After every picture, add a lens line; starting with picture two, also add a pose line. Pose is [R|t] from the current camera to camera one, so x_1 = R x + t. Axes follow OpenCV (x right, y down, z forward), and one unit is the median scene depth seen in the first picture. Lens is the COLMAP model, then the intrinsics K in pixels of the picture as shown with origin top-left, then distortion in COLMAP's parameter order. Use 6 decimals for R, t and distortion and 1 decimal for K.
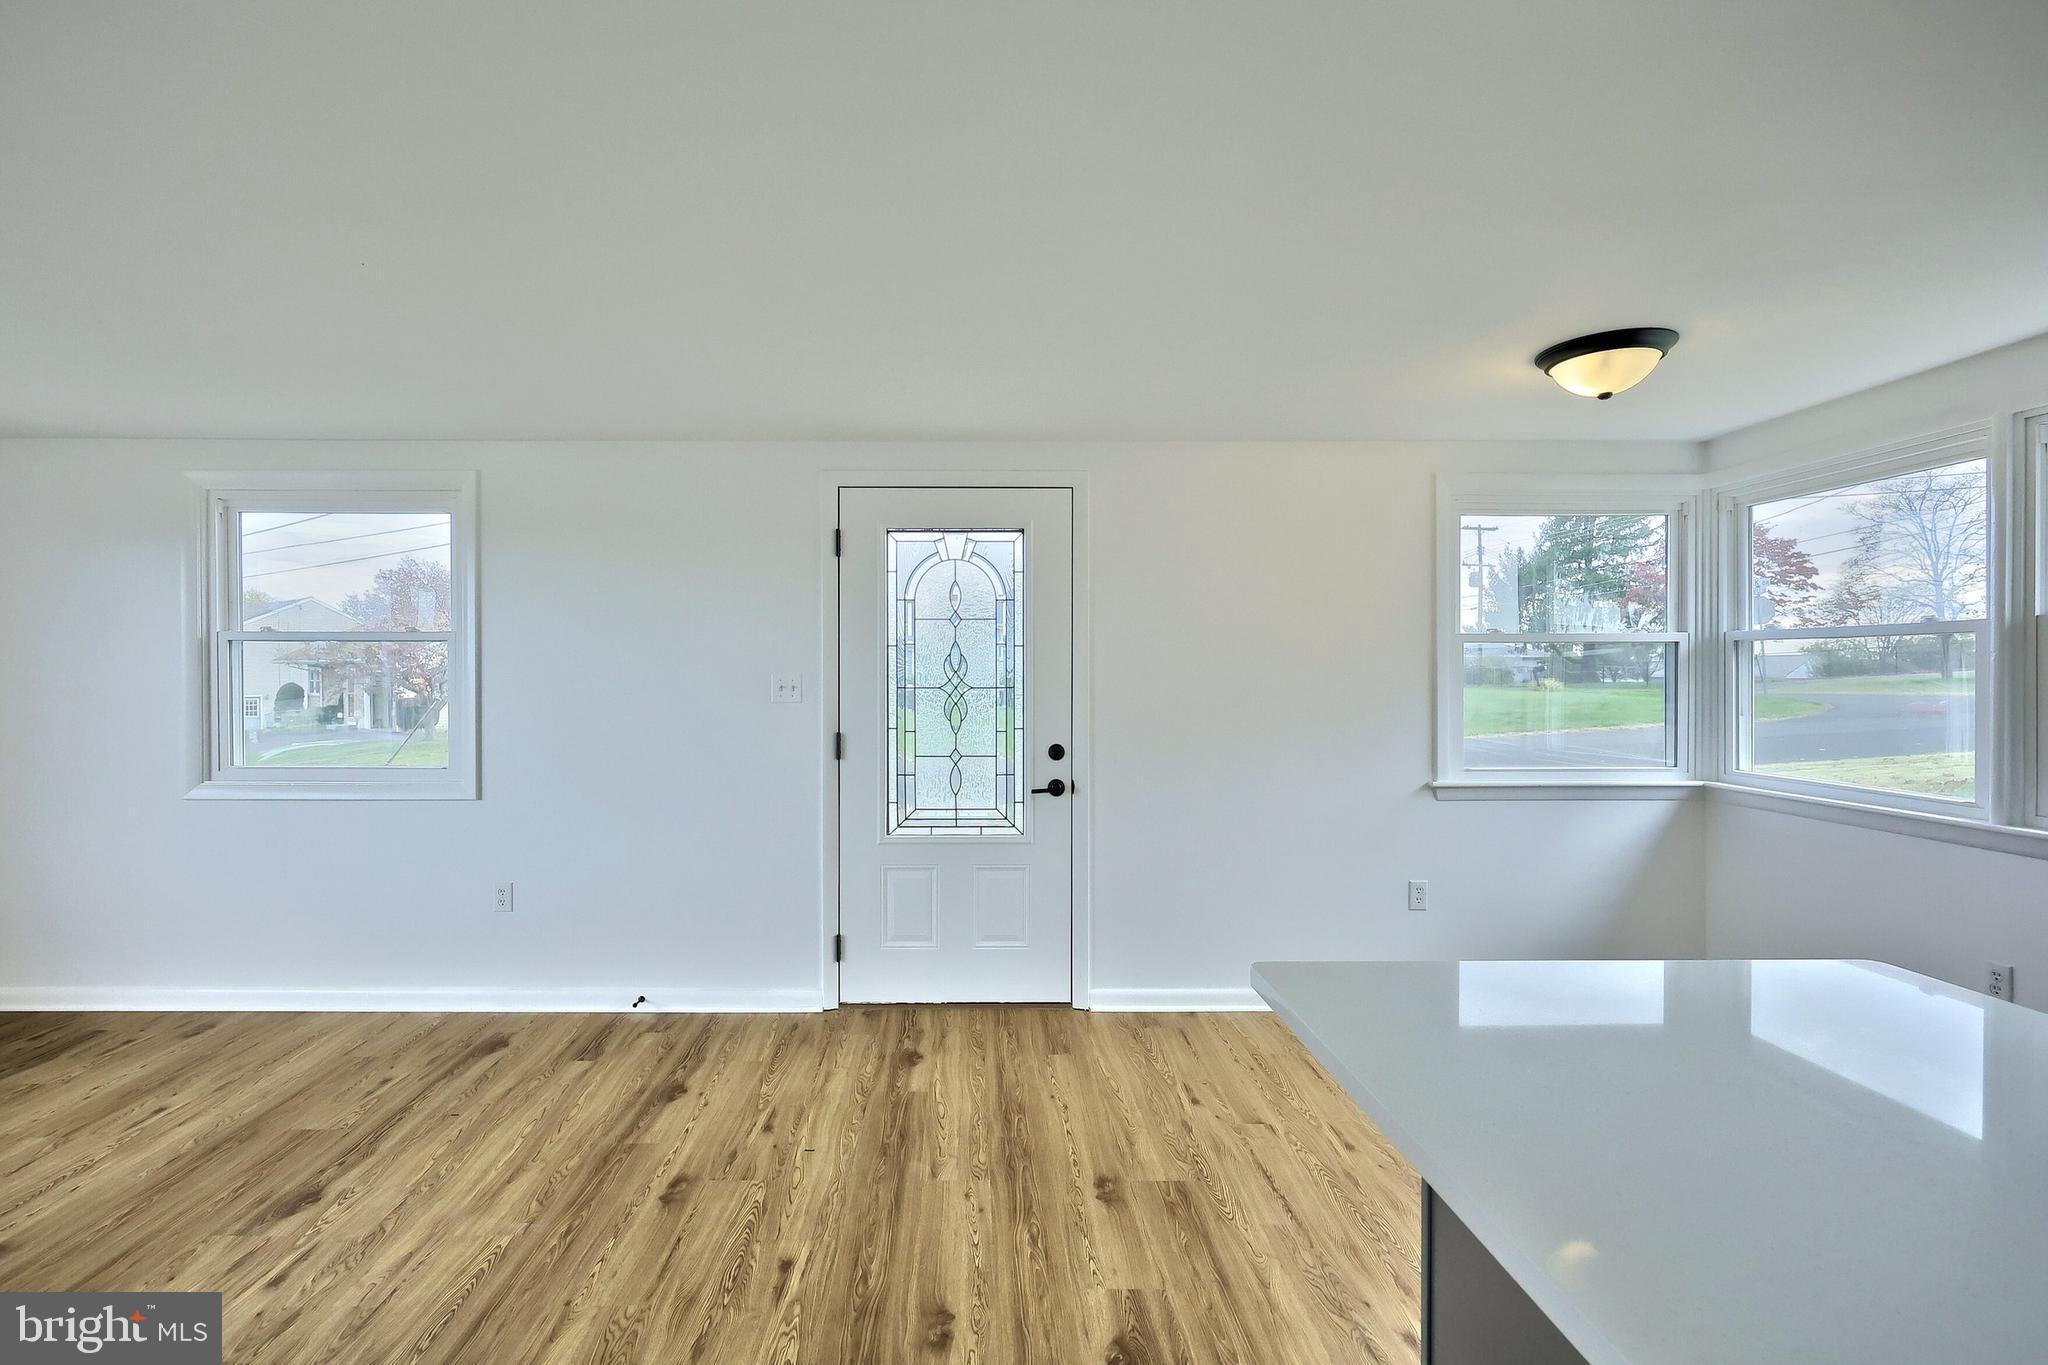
lens RADIAL K [[945.5, 0, 1011.3], [0, 945.5, 678.8], [0, 0, 1]] dist [-0.001690, 0.000180]
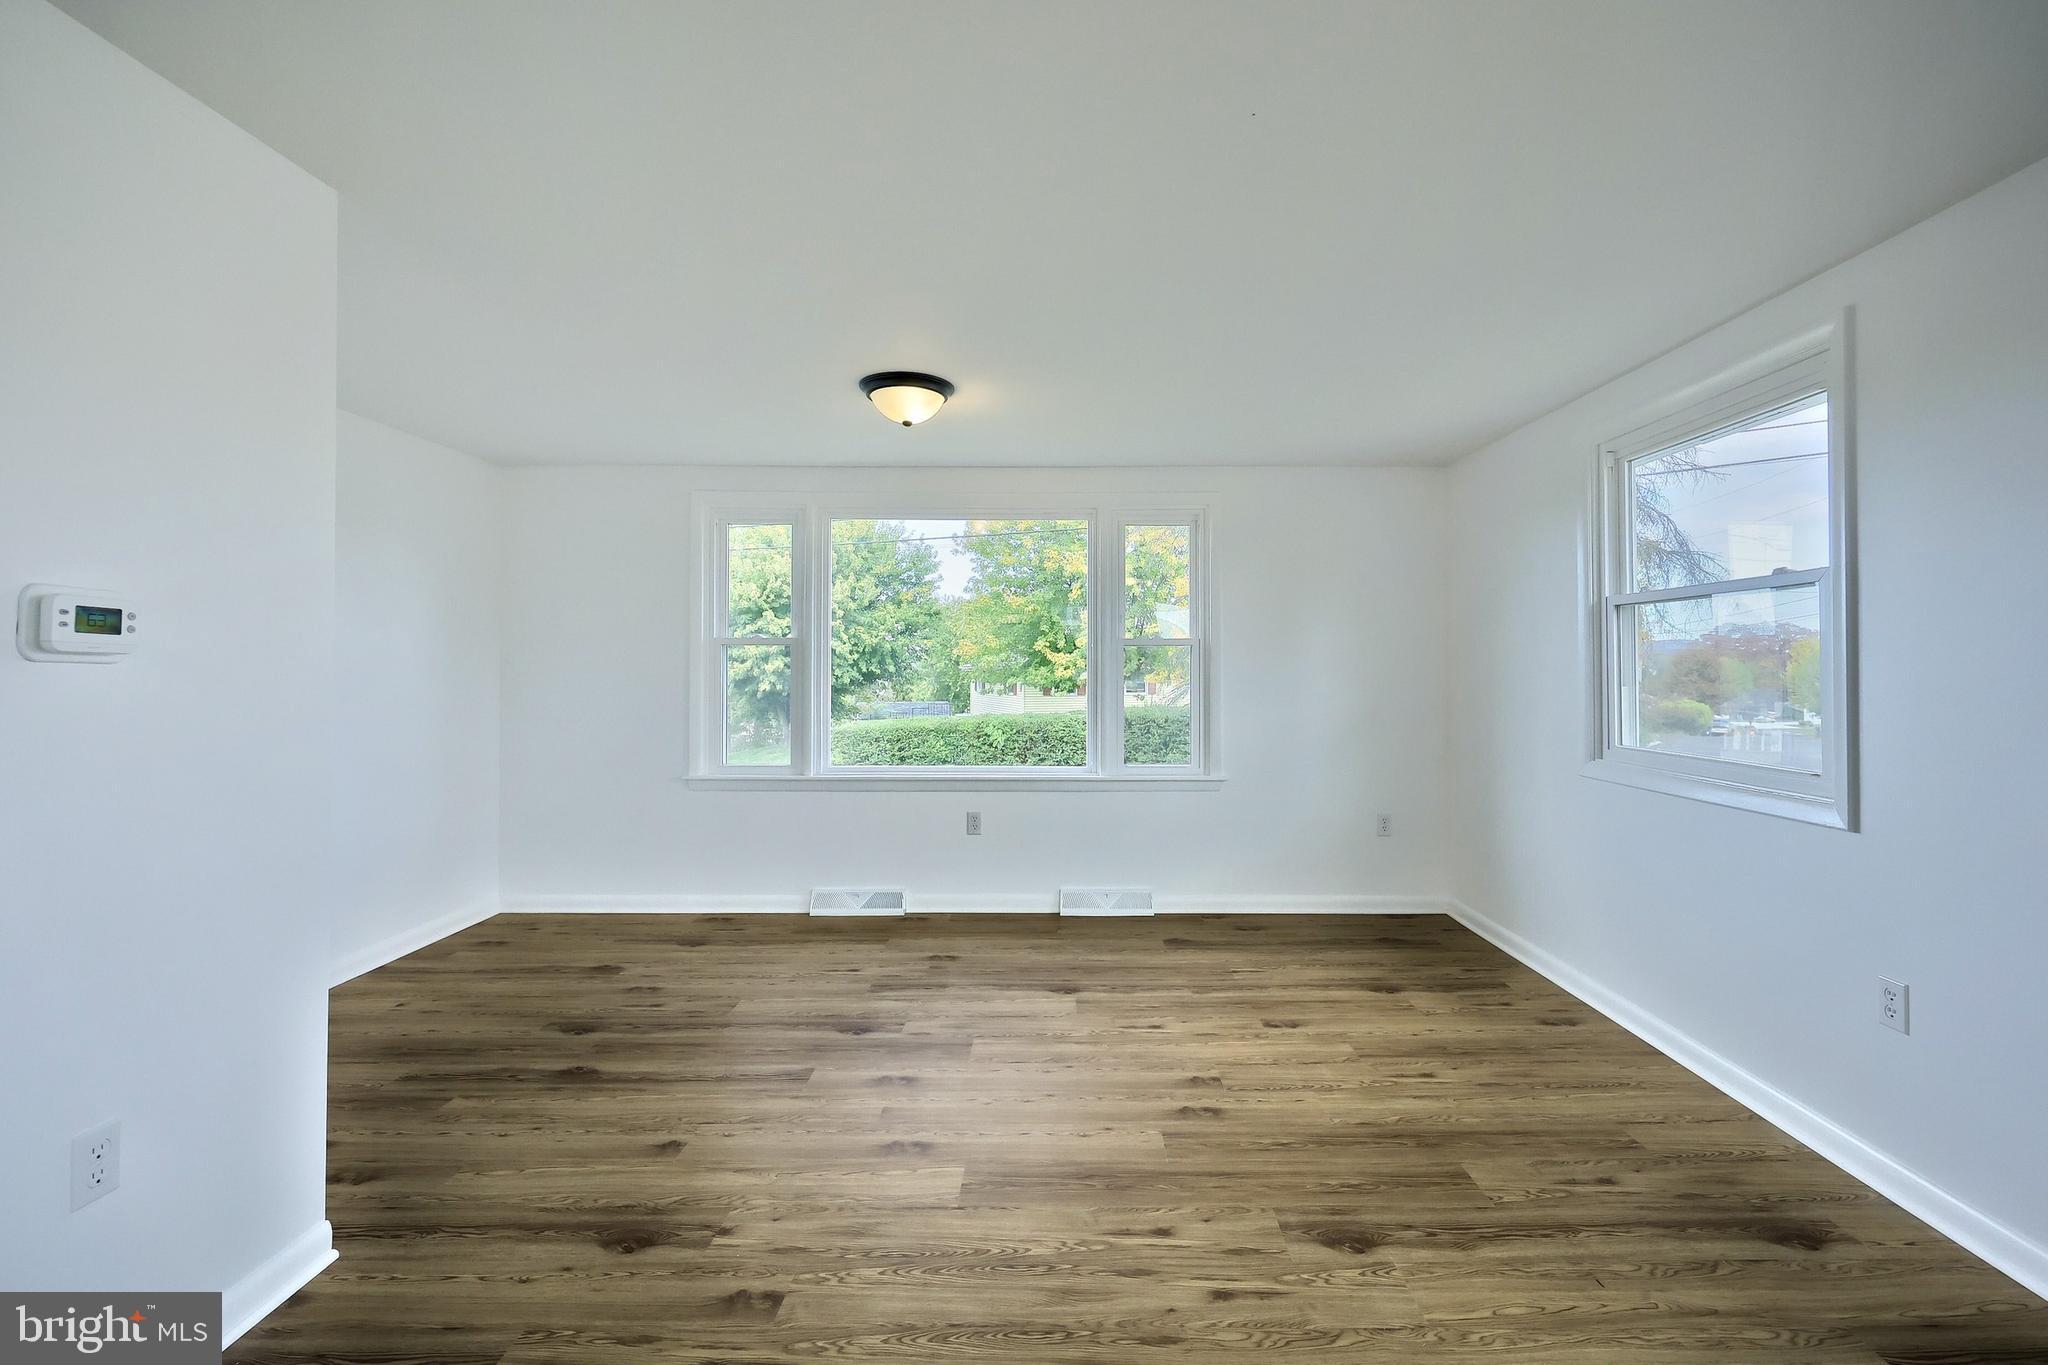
lens RADIAL K [[889.5, 0, 1029.3], [0, 889.5, 665.0], [0, 0, 1]] dist [0.003747, -0.000571]
pose [[-0.048206, -0.006722, -0.998815, 0.048960], [-0.003568, 0.999972, -0.006558, 0.024087], [0.998831, 0.003248, -0.048228, 0.488620]]
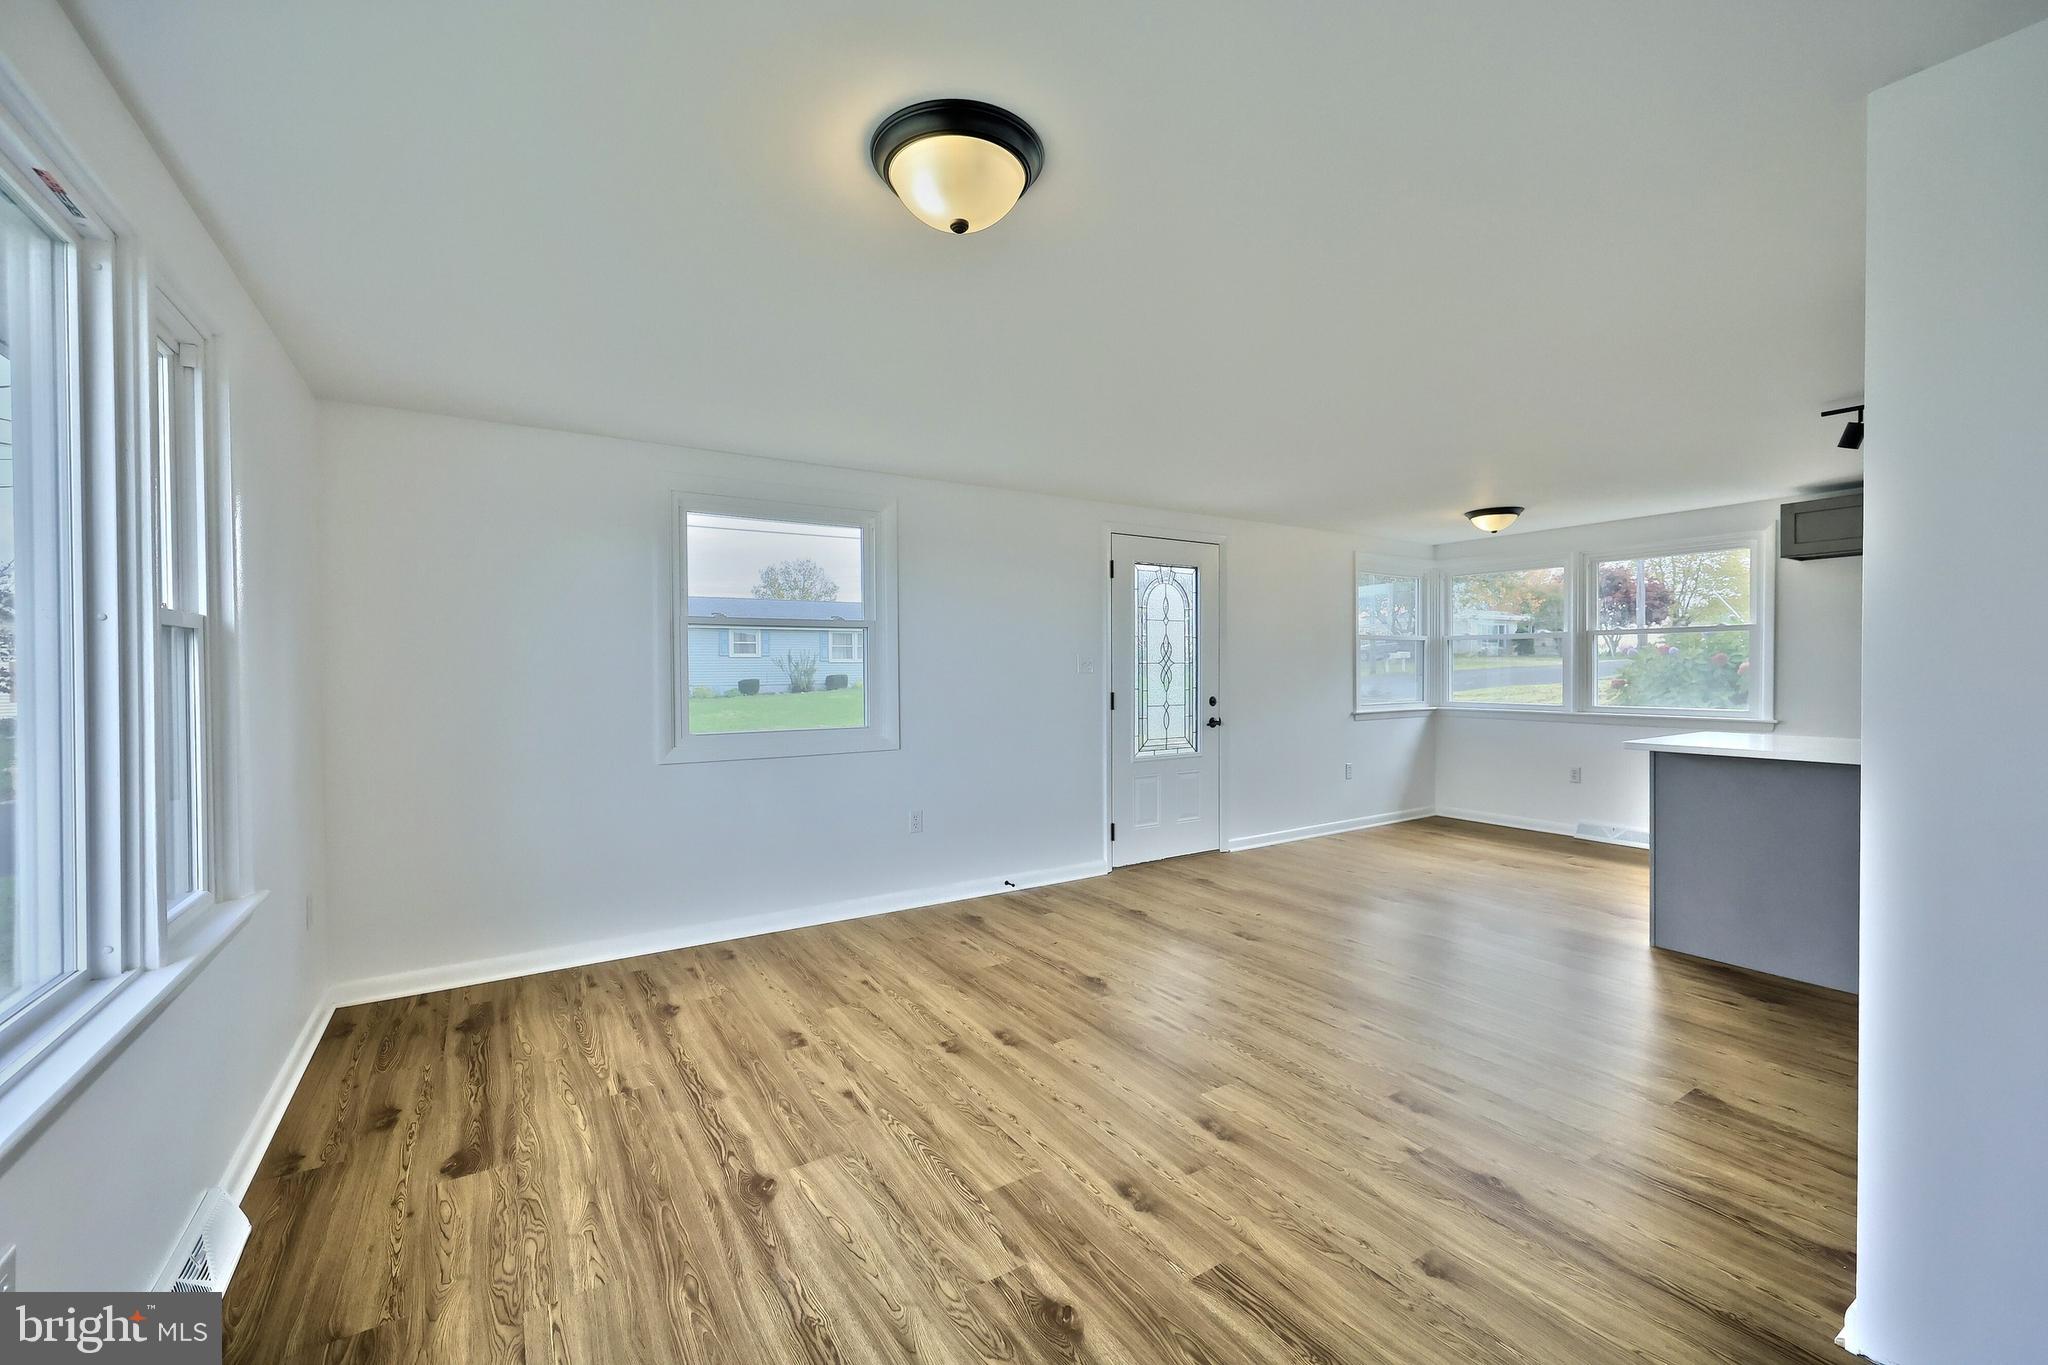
lens RADIAL K [[842.7, 0, 1035.5], [0, 842.7, 673.0], [0, 0, 1]] dist [-0.003311, 0.000307]
pose [[0.840138, -0.009475, 0.542289, -1.045240], [0.009640, 0.999950, 0.002536, 0.021066], [-0.542286, 0.003097, 0.840188, -0.088139]]
